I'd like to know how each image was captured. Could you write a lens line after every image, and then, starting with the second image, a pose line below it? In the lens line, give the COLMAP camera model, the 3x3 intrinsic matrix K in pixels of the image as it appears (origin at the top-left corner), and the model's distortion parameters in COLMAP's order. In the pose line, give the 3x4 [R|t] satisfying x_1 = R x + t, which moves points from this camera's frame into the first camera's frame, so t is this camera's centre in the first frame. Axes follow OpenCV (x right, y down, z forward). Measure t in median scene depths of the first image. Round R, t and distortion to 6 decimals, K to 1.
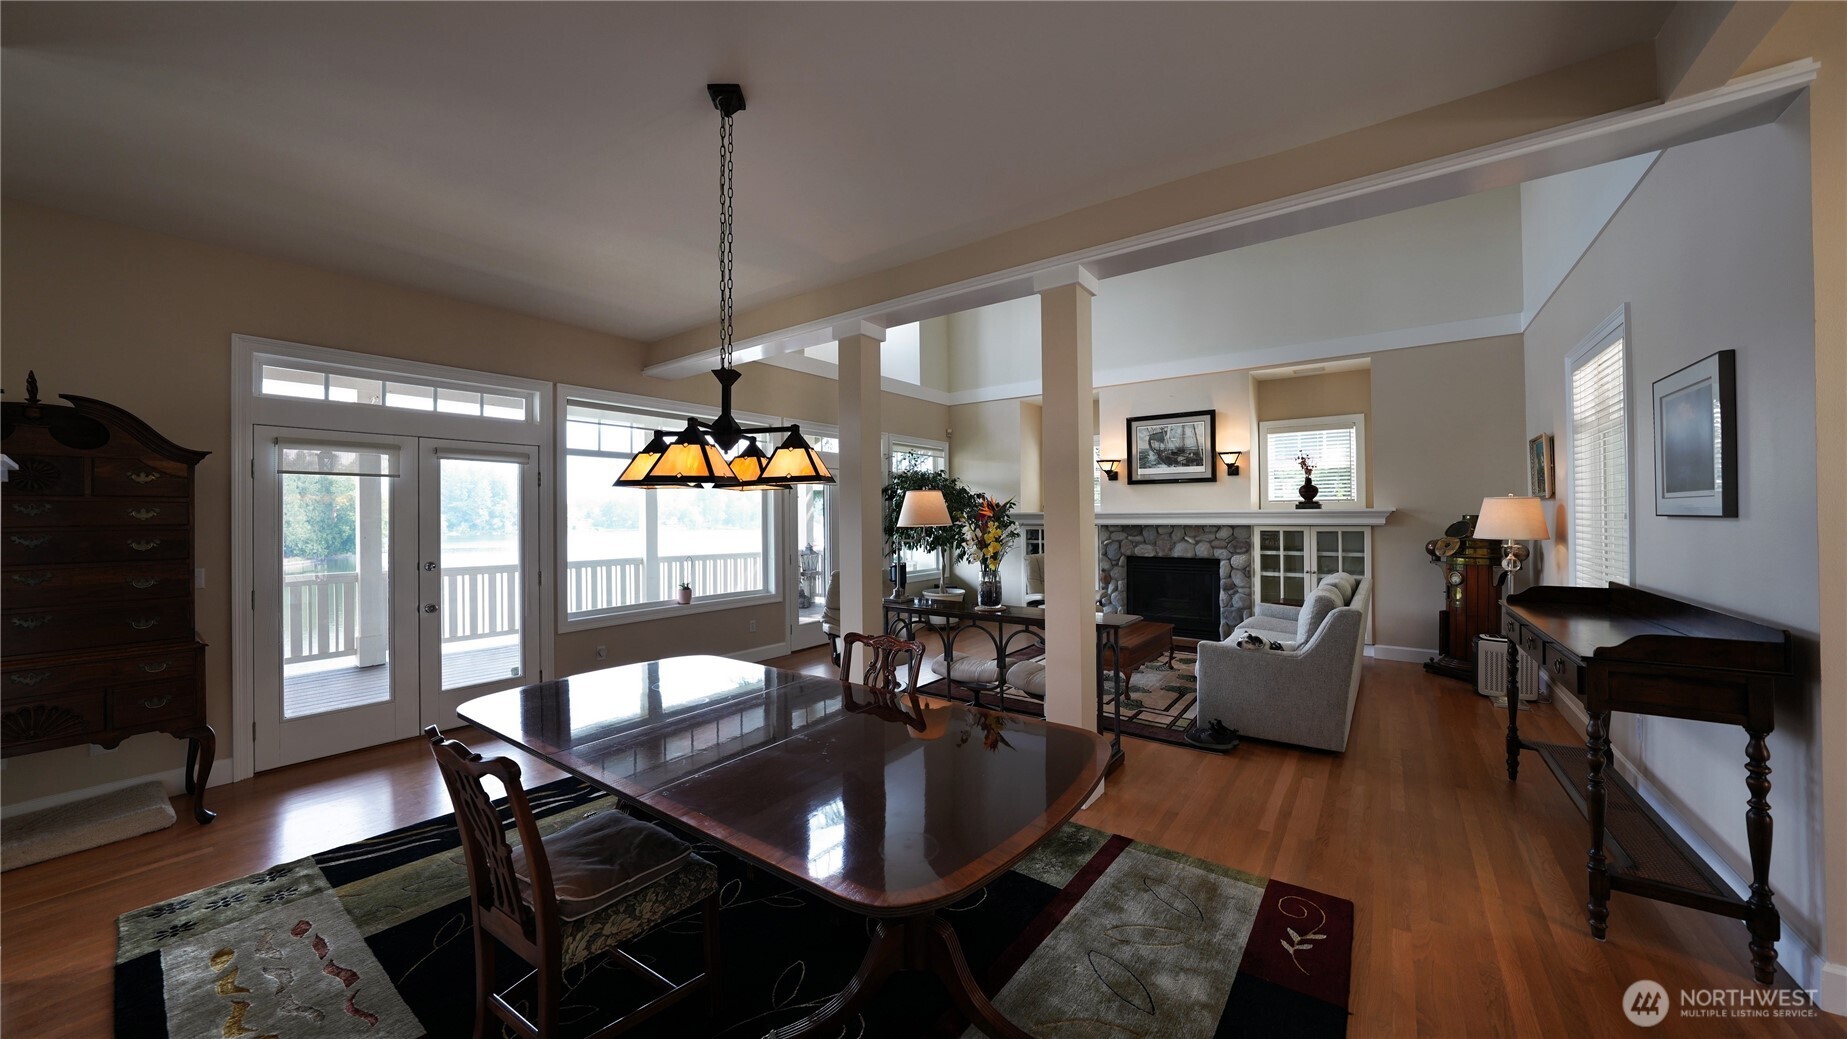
lens RADIAL K [[629.7, 0, 930.4], [0, 629.7, 511.6], [0, 0, 1]] dist [-0.030368, 0.006160]
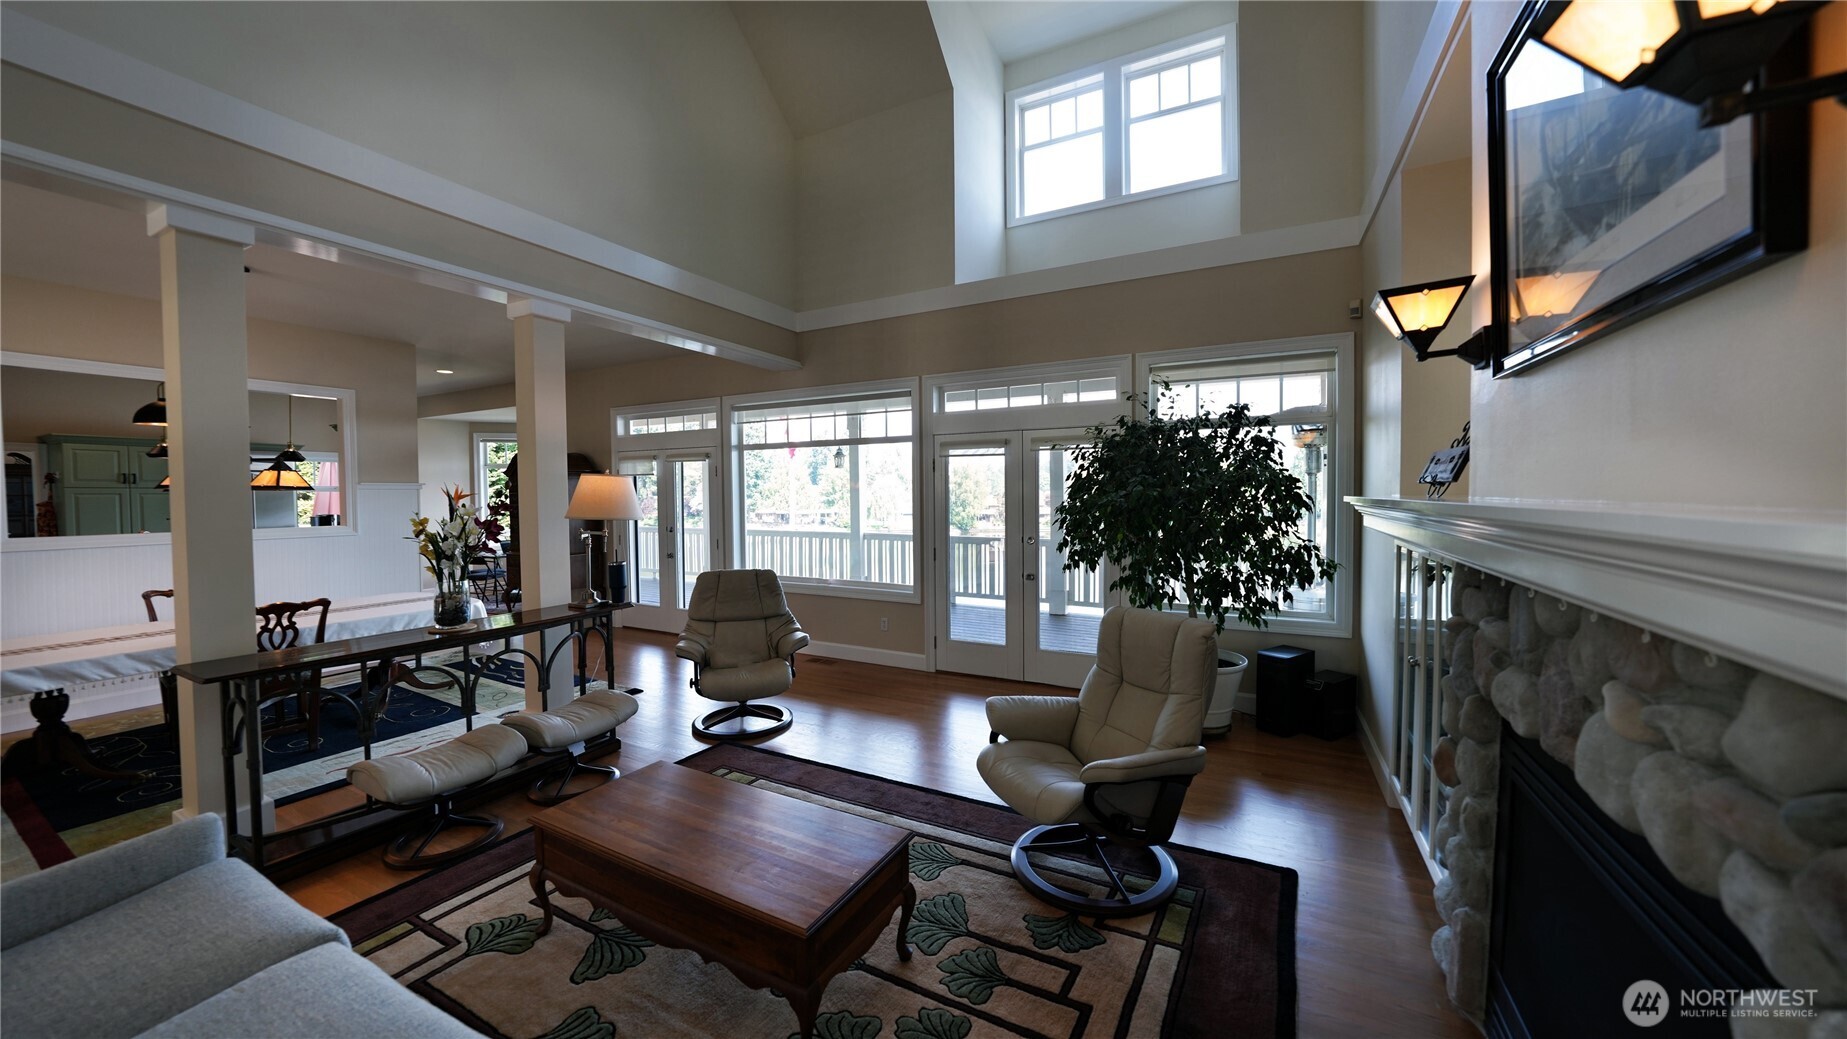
lens RADIAL K [[629.7, 0, 930.4], [0, 629.7, 511.6], [0, 0, 1]] dist [-0.030368, 0.006160]
pose [[0.161552, 0.024870, -0.986551, 0.538643], [0.008461, 0.999611, 0.026585, 0.006069], [0.986828, -0.012642, 0.161278, 0.842878]]
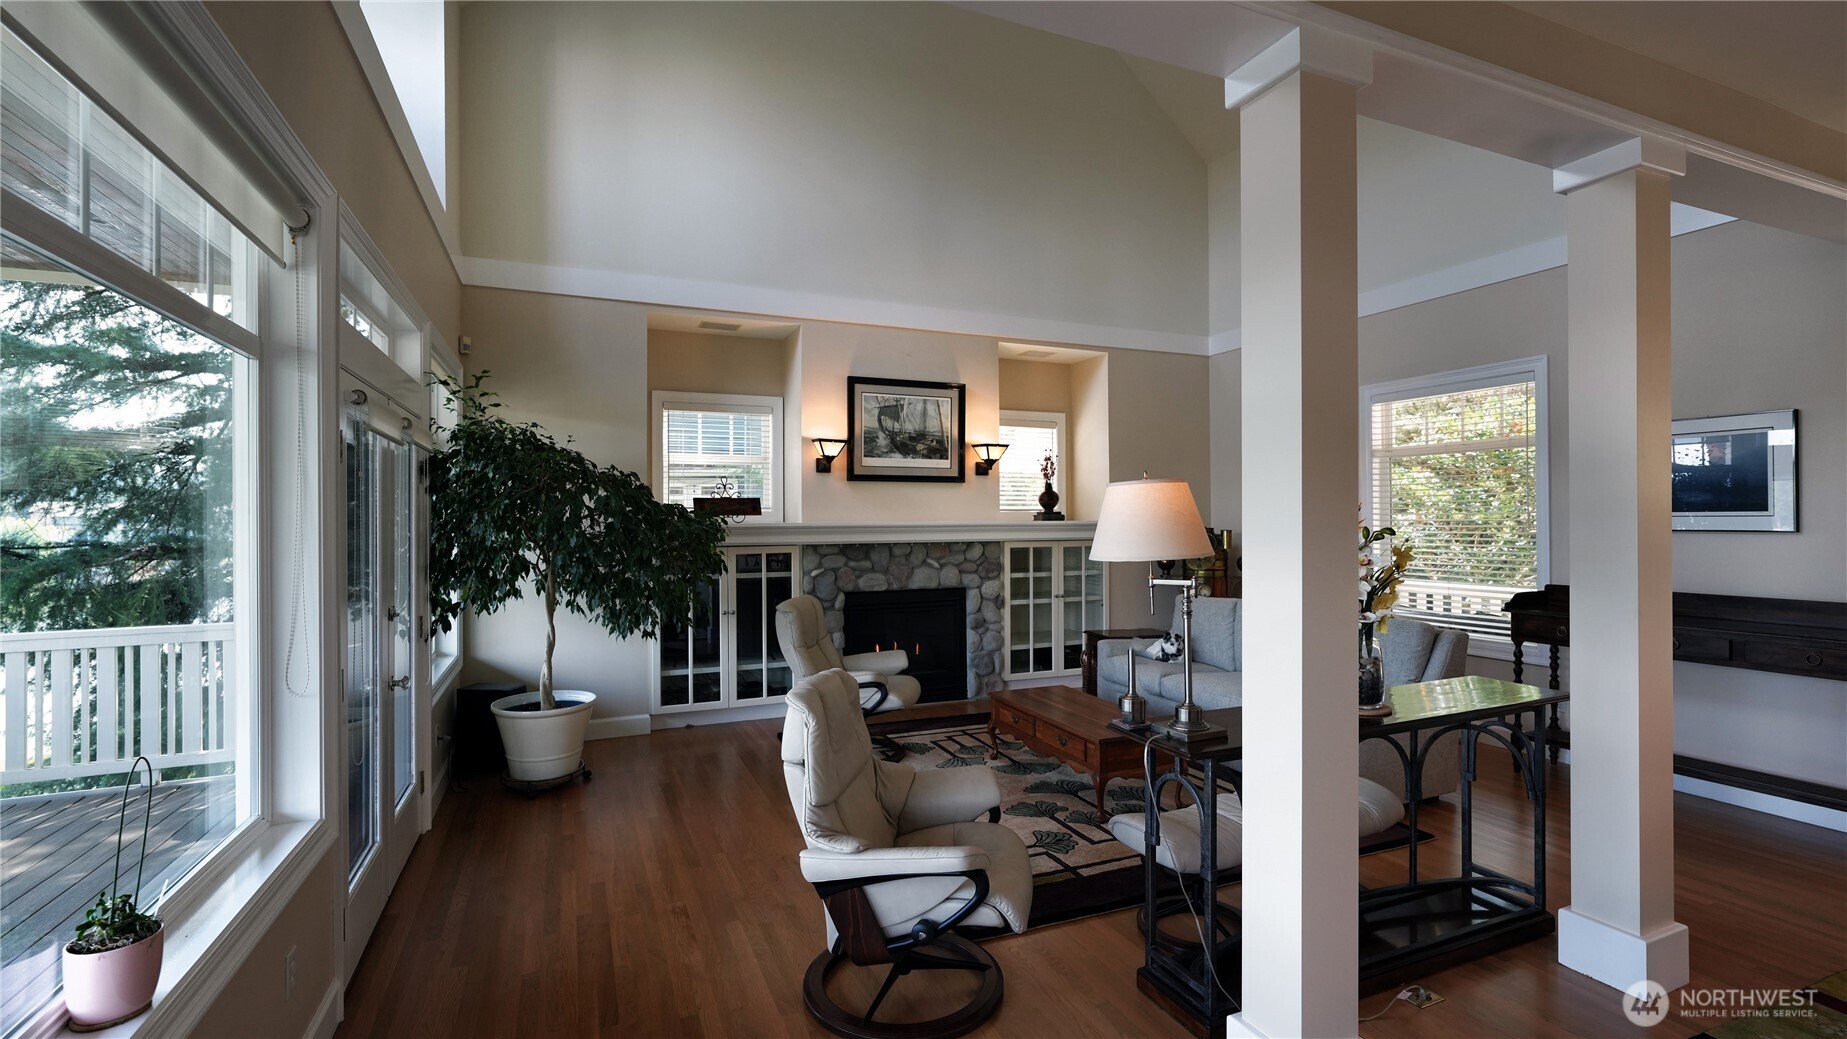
lens RADIAL K [[824.6, 0, 923.5], [0, 824.6, 519.5], [0, 0, 1]] dist [-0.018529, 0.000119]
pose [[0.504747, 0.006895, 0.863240, -0.402036], [-0.004445, 0.999976, -0.005389, 0.000953], [-0.863256, -0.001117, 0.504765, 0.552956]]
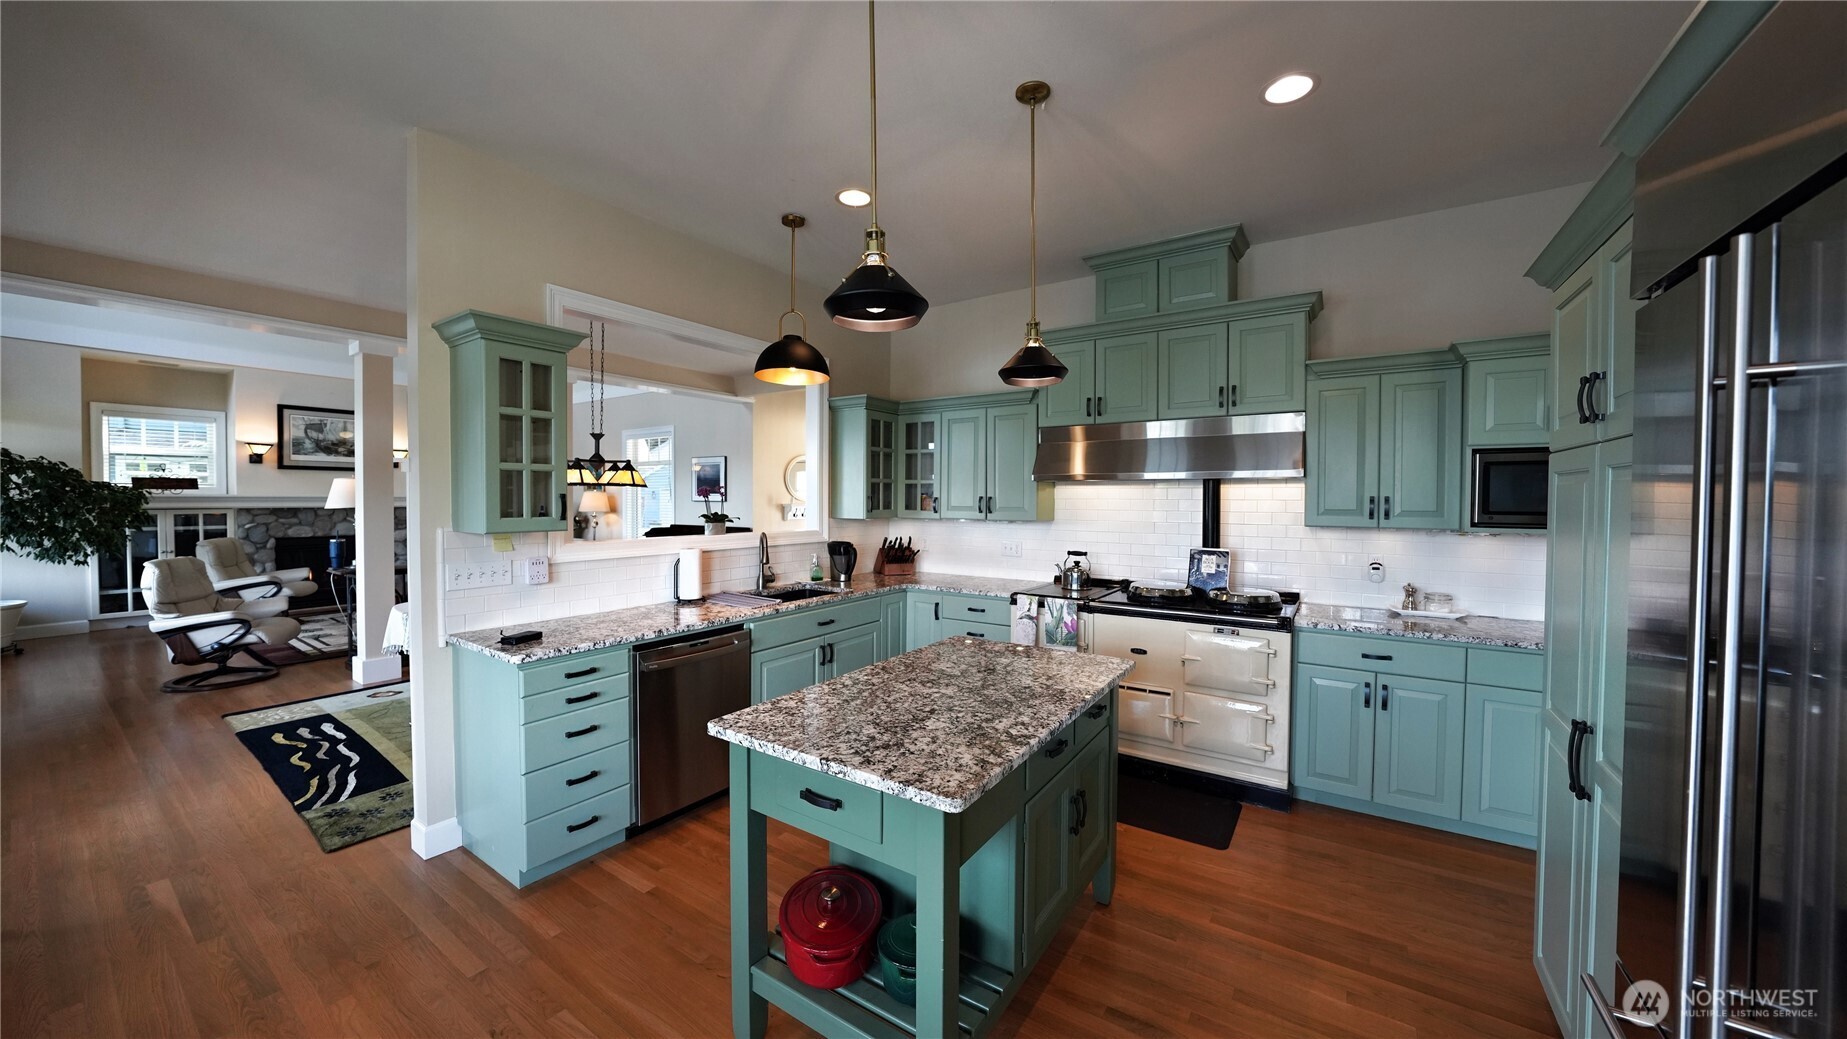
lens RADIAL K [[629.7, 0, 930.4], [0, 629.7, 511.6], [0, 0, 1]] dist [-0.030368, 0.006160]
pose [[-0.058571, -0.012063, 0.998210, -0.819944], [-0.009484, 0.999889, 0.011527, 0.006151], [-0.998238, -0.008792, -0.058679, -0.014682]]
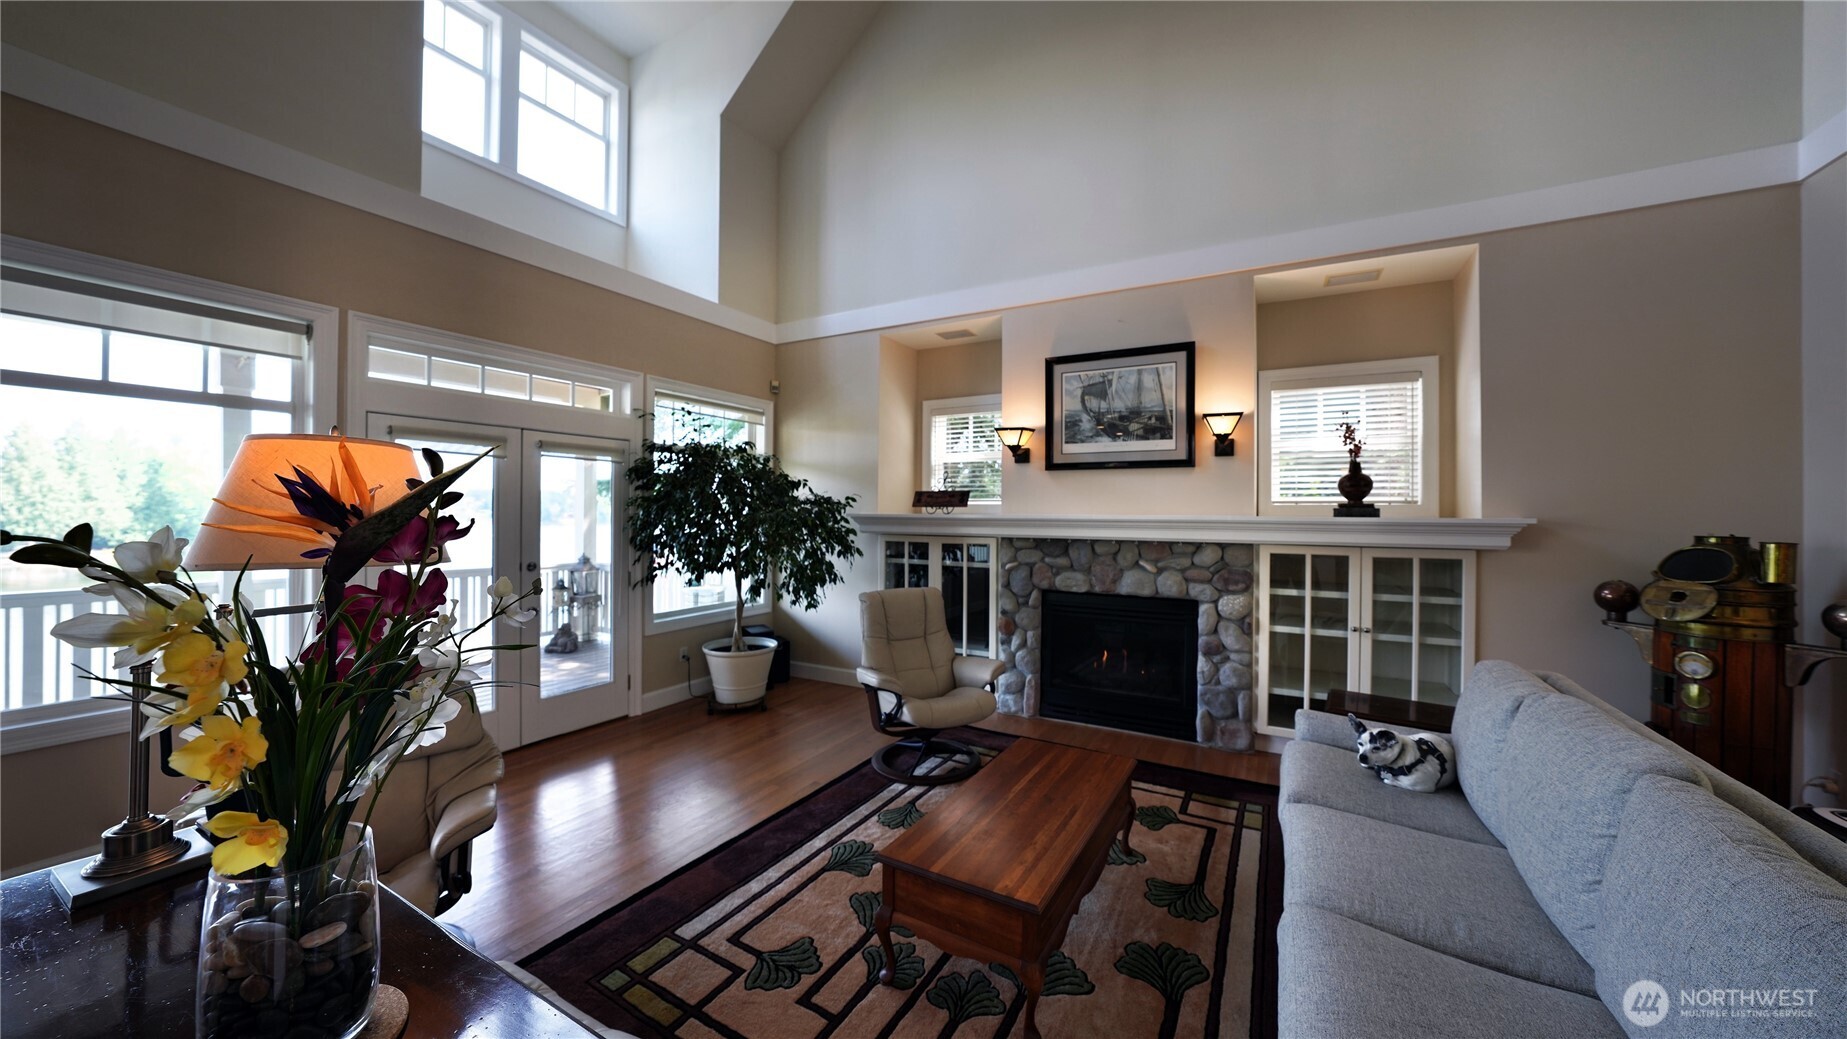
lens RADIAL K [[629.7, 0, 930.4], [0, 629.7, 511.6], [0, 0, 1]] dist [-0.030368, 0.006160]
pose [[0.992719, 0.015225, 0.119491, 0.146200], [-0.015859, 0.999865, 0.004357, -0.004979], [-0.119408, -0.006220, 0.992826, 0.454998]]
